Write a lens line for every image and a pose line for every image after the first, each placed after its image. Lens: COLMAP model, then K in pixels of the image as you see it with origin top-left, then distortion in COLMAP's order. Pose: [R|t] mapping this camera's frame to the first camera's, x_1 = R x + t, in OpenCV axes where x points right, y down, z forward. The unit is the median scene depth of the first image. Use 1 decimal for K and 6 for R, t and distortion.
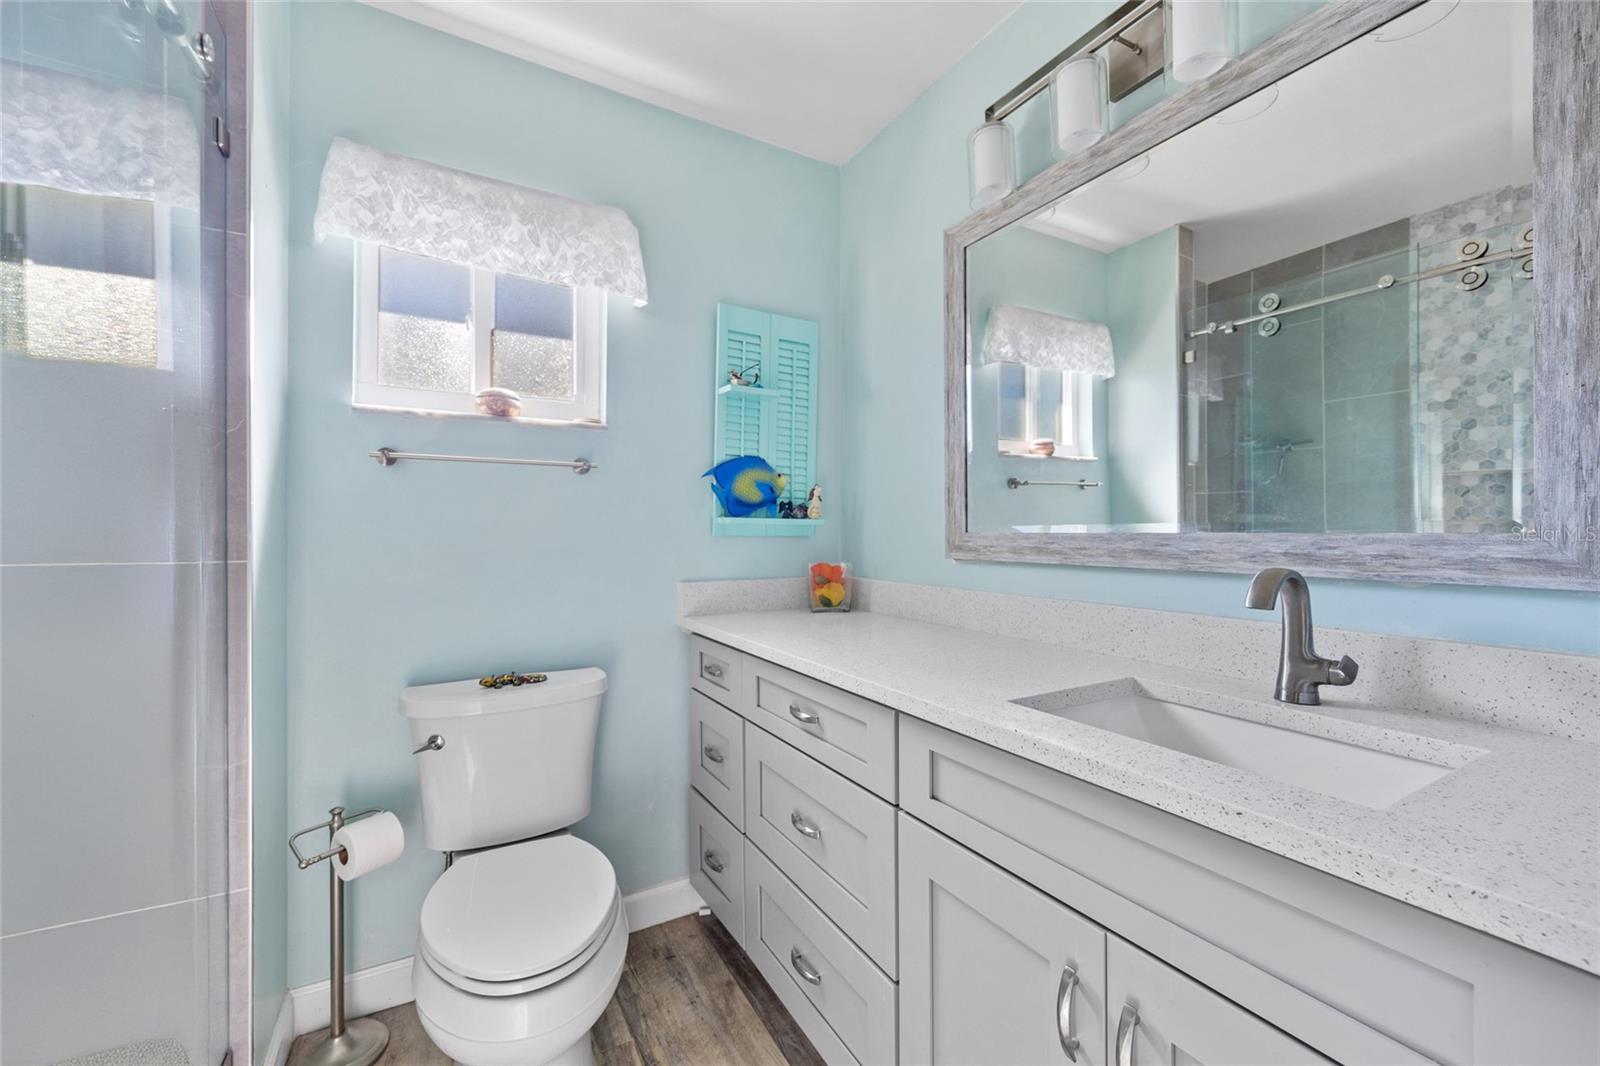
lens RADIAL K [[639.2, 0, 807.5], [0, 639.2, 536.5], [0, 0, 1]] dist [-0.002508, -0.000111]
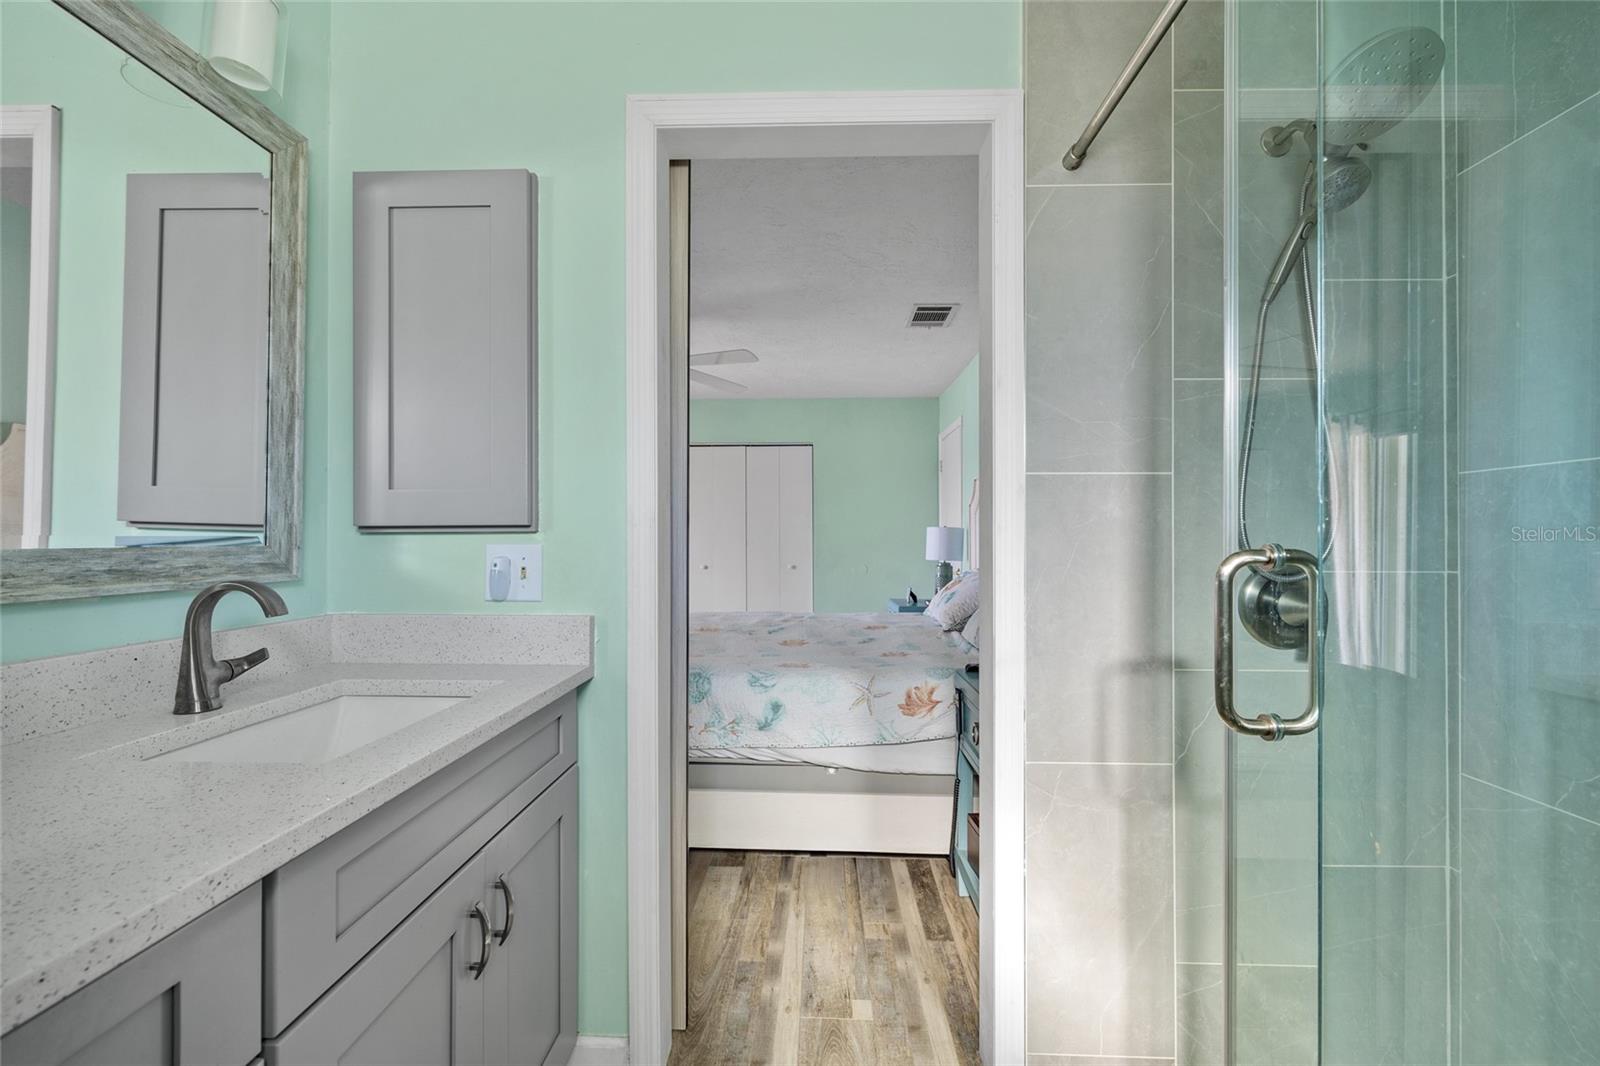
lens RADIAL K [[646.9, 0, 808.6], [0, 646.9, 527.9], [0, 0, 1]] dist [-0.001563, -0.000374]
pose [[-0.843679, 0.023139, 0.536349, -0.632847], [0.021990, 0.999722, -0.008540, -0.005092], [-0.536397, 0.004589, -0.843953, 1.353667]]
